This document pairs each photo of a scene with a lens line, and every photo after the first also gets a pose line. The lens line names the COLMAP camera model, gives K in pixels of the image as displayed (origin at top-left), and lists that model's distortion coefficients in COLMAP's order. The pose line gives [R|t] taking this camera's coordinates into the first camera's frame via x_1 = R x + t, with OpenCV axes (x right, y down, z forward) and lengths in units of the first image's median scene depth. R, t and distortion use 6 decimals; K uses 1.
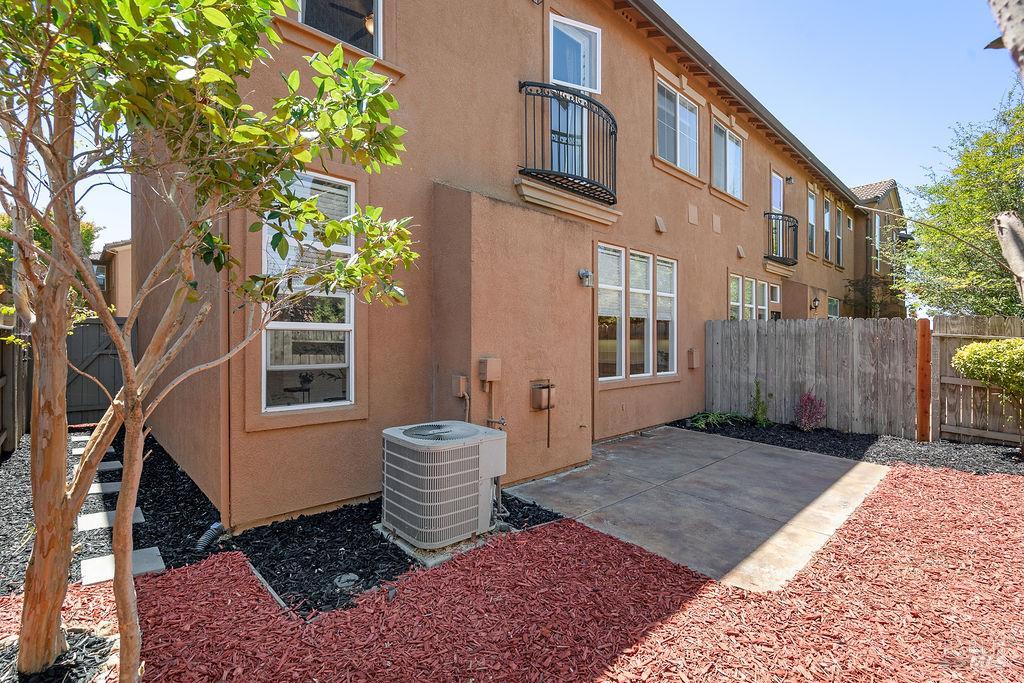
lens RADIAL K [[469.1, 0, 515.2], [0, 469.1, 340.8], [0, 0, 1]] dist [-0.004401, 0.003907]
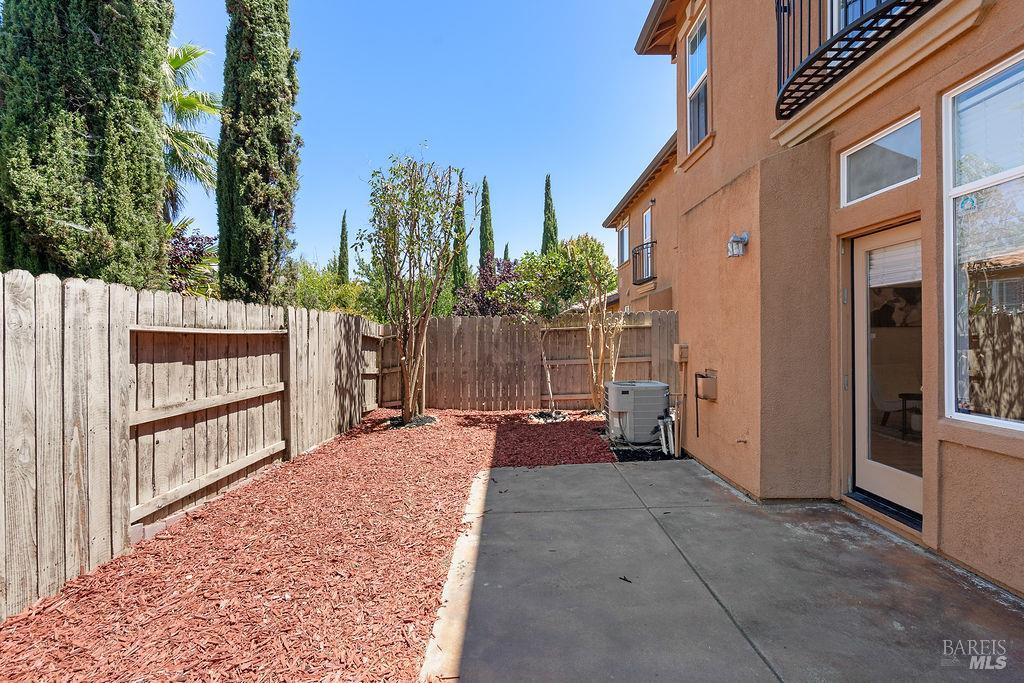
lens RADIAL K [[469.1, 0, 513.0], [0, 469.1, 337.5], [0, 0, 1]] dist [-0.004401, 0.003907]
pose [[-0.691262, 0.005056, -0.722587, 1.025982], [0.001766, 0.999984, 0.005307, 0.011289], [0.722602, 0.002392, -0.691260, 1.364995]]
